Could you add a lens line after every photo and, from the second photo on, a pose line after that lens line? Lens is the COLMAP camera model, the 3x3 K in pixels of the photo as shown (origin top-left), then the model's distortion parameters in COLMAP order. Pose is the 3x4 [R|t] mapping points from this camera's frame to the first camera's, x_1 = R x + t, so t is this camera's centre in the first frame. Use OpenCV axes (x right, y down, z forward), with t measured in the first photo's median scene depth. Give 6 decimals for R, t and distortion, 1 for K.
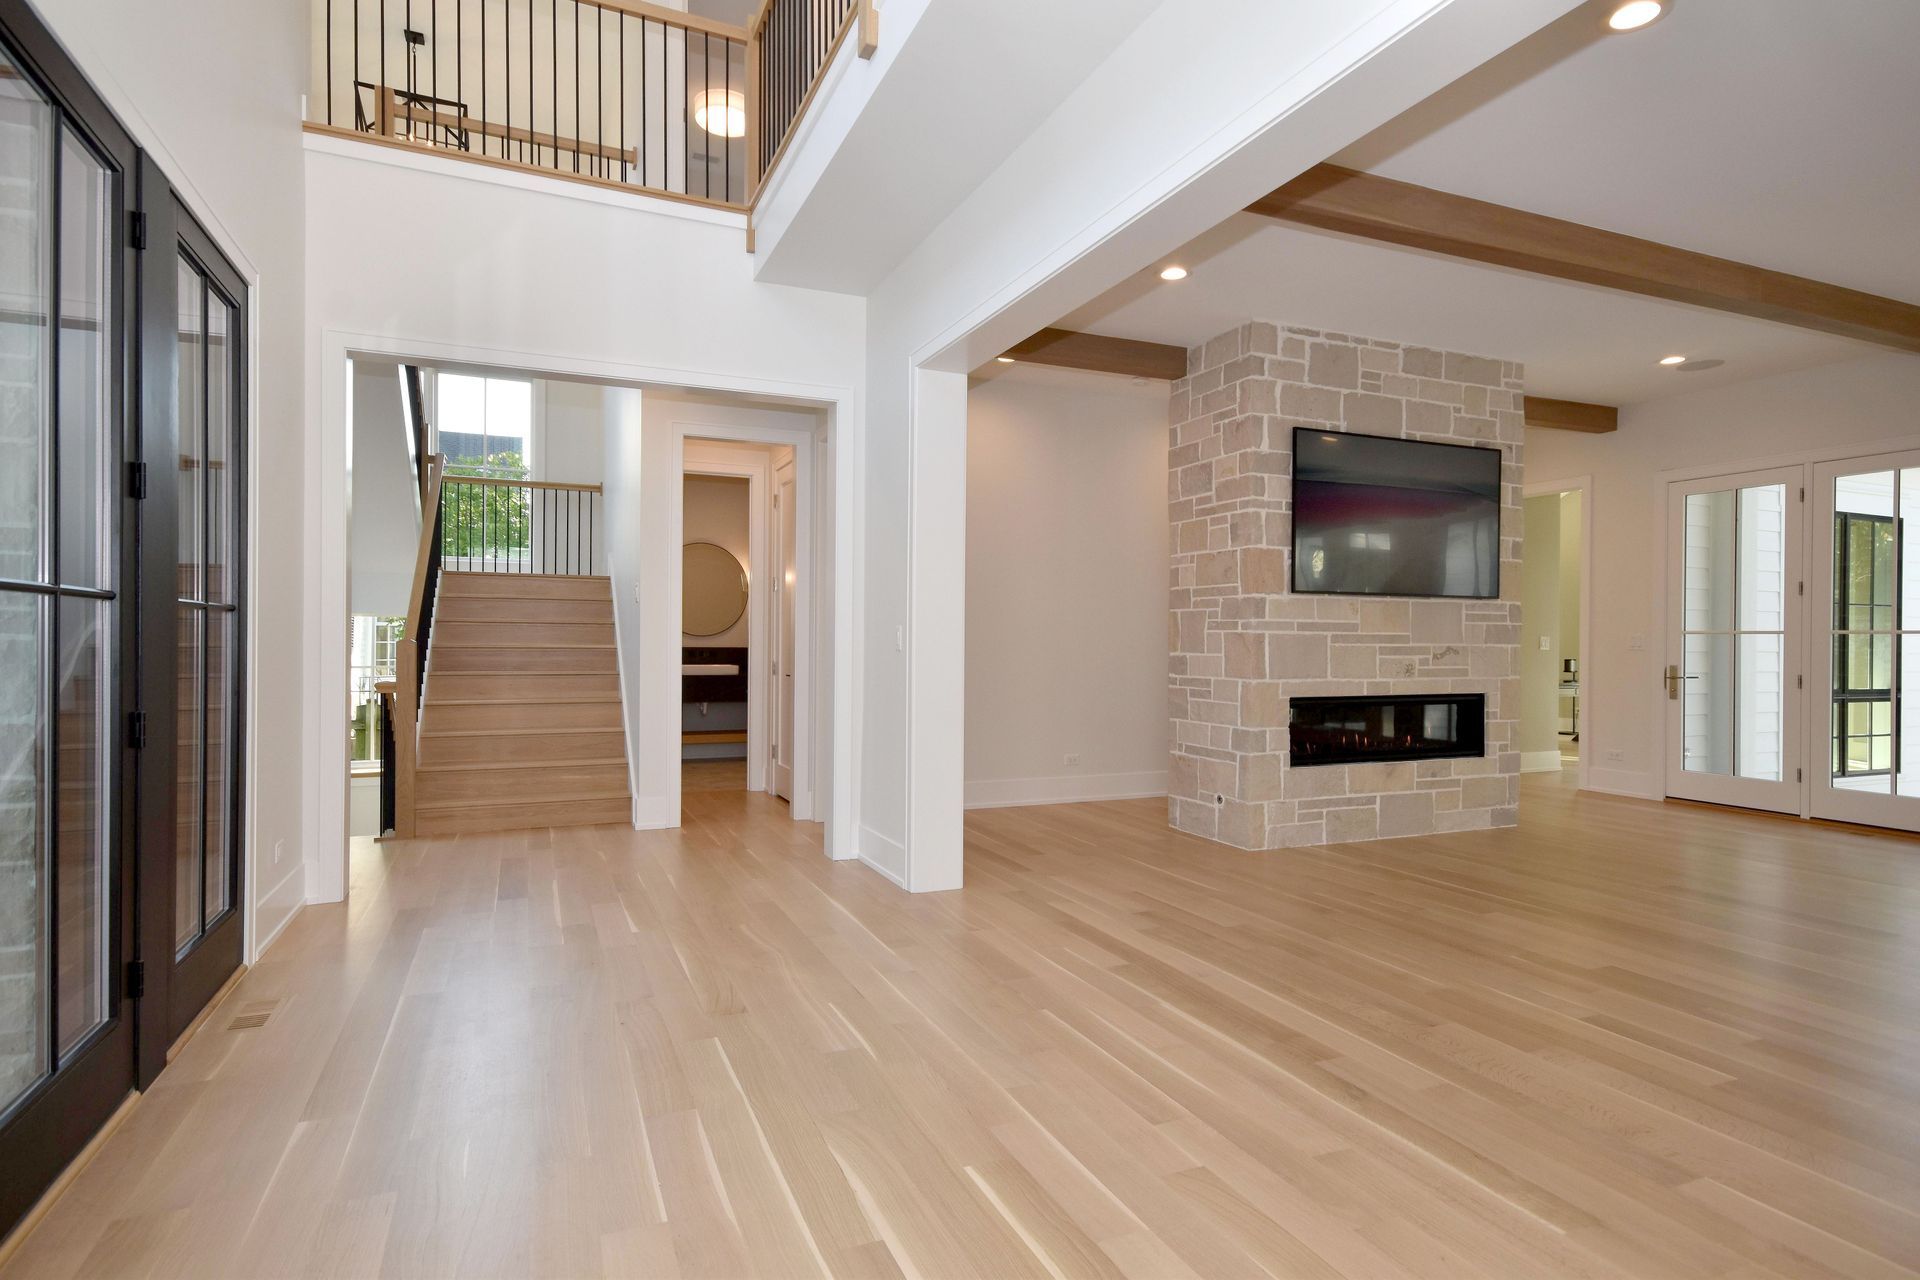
lens RADIAL K [[996.8, 0, 957.8], [0, 996.8, 650.3], [0, 0, 1]] dist [0.012486, -0.000562]
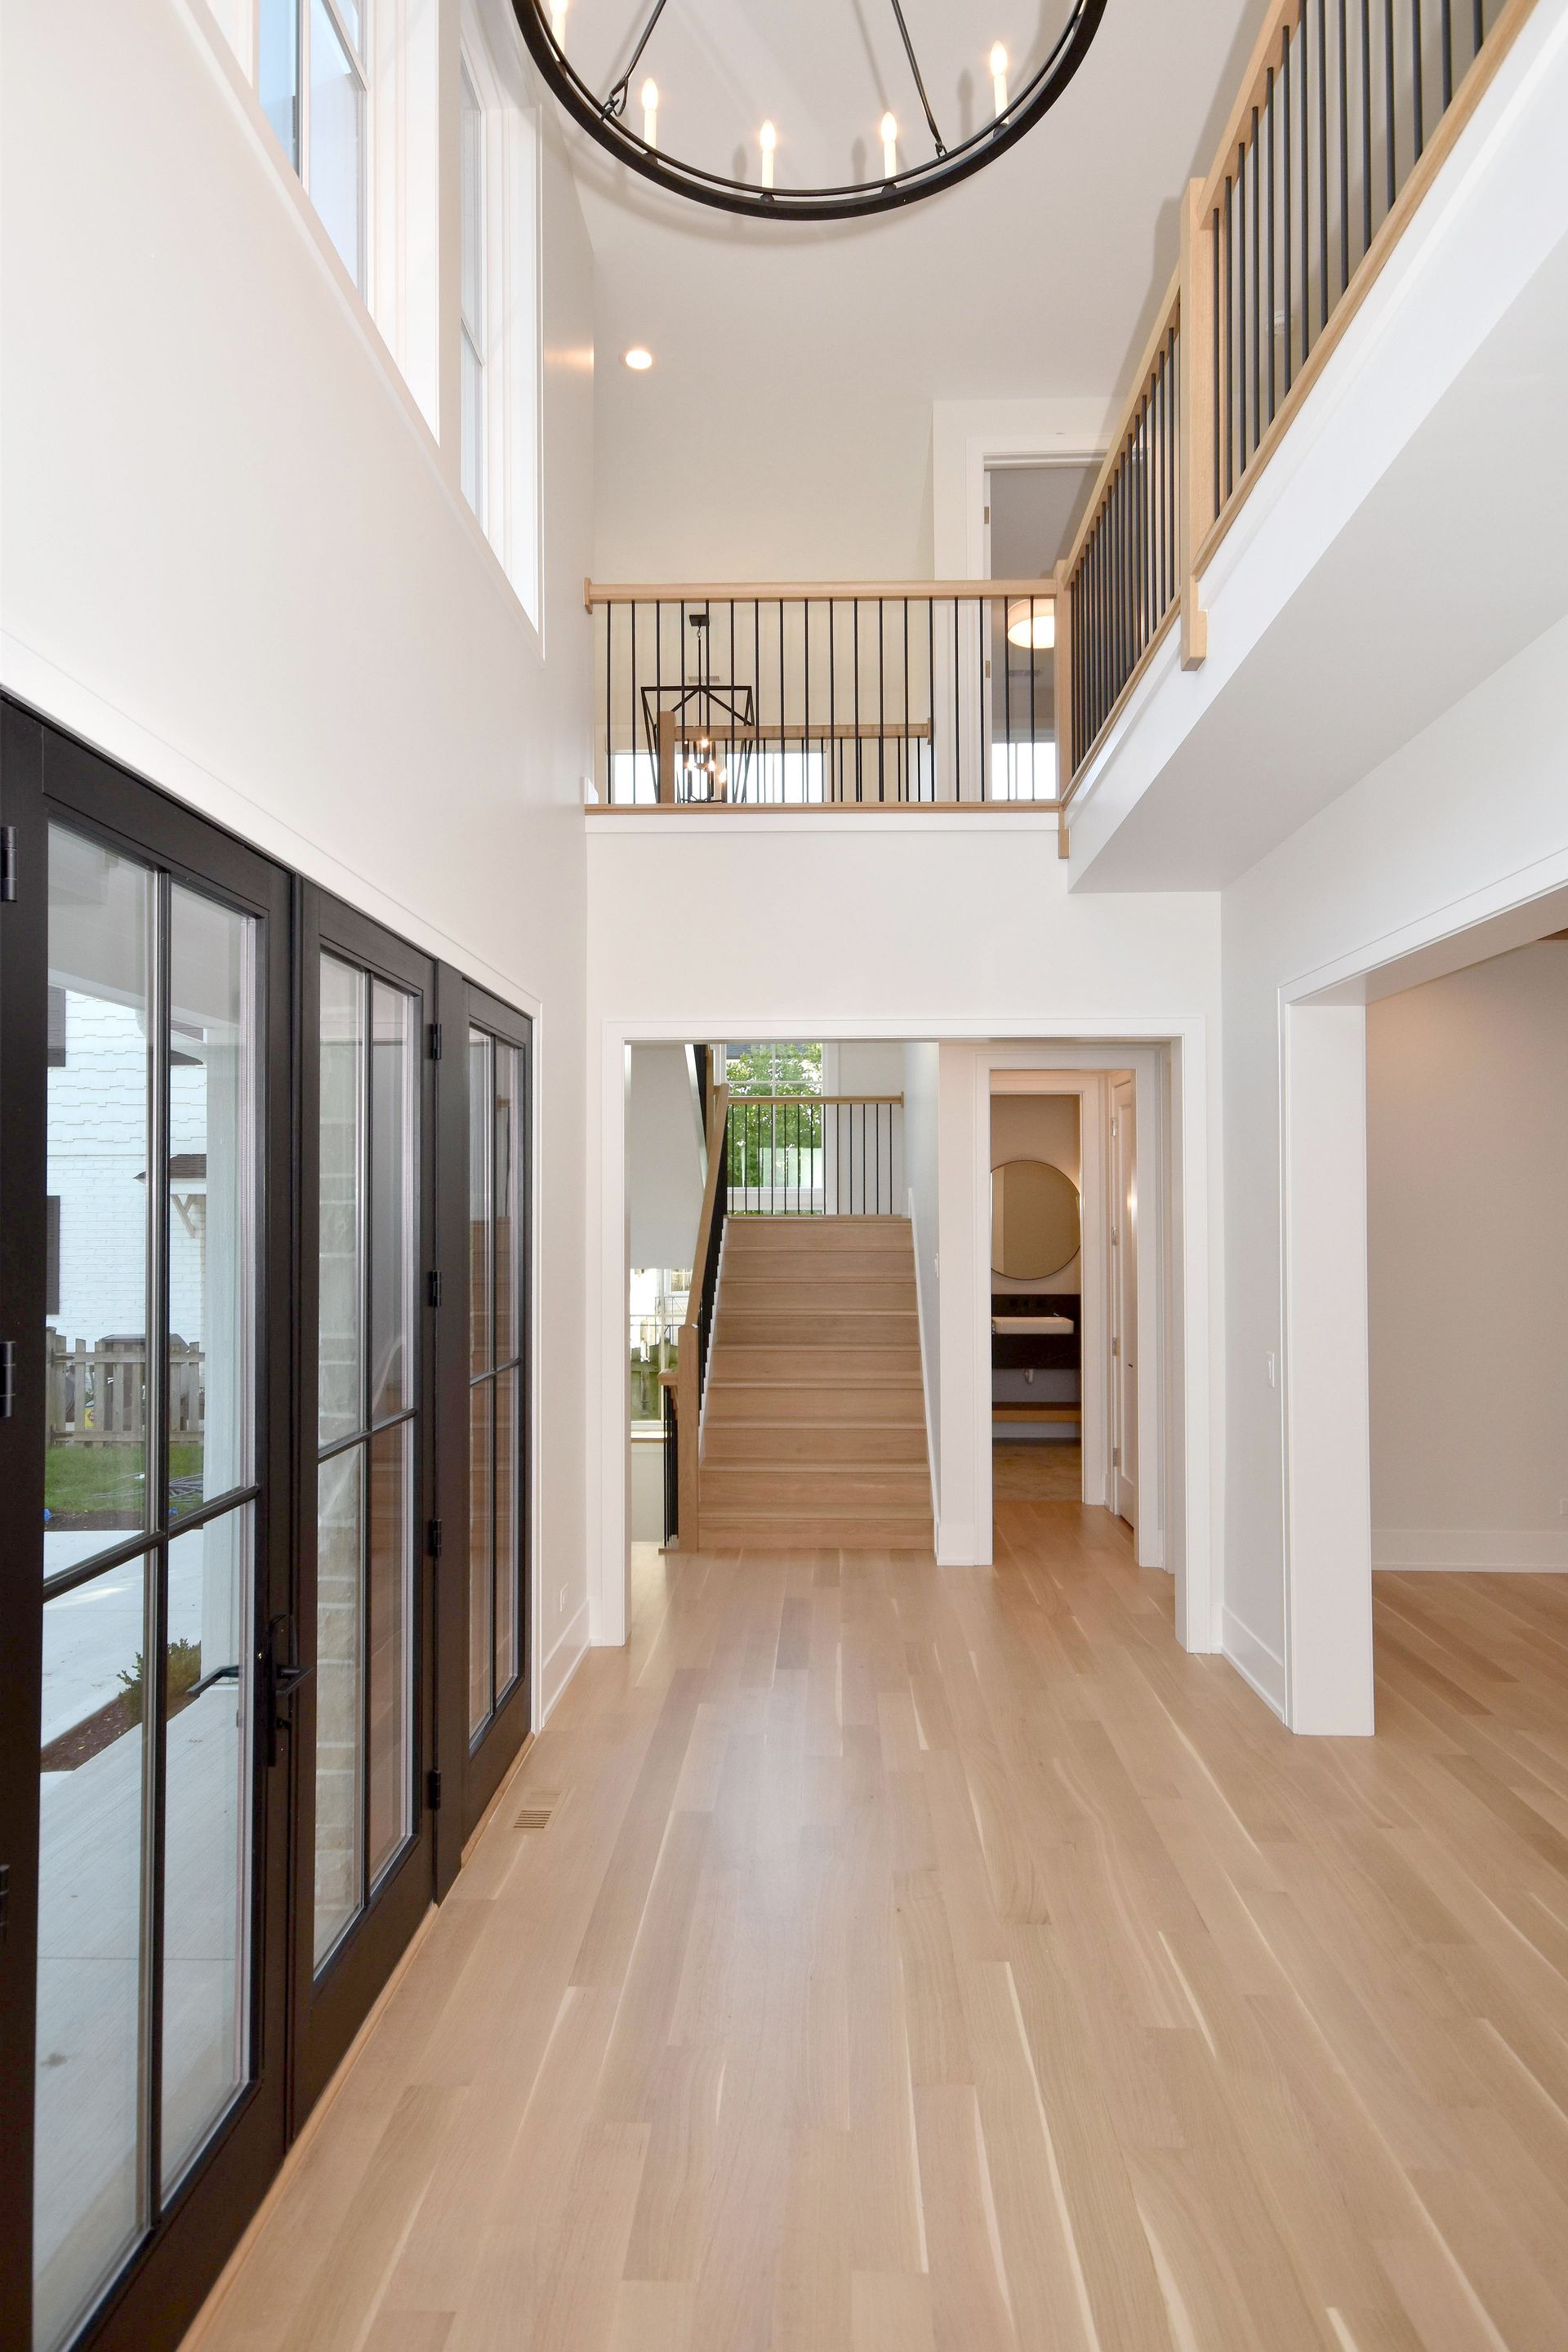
lens RADIAL K [[1317.0, 0, 784.0], [0, 1317.0, 1176.0], [0, 0, 1]] dist [0.006073, 0.002614]
pose [[0.900987, -0.018804, -0.433438, 0.031235], [0.008826, 0.999648, -0.025023, -0.103612], [0.433756, 0.018720, 0.900836, -0.016529]]
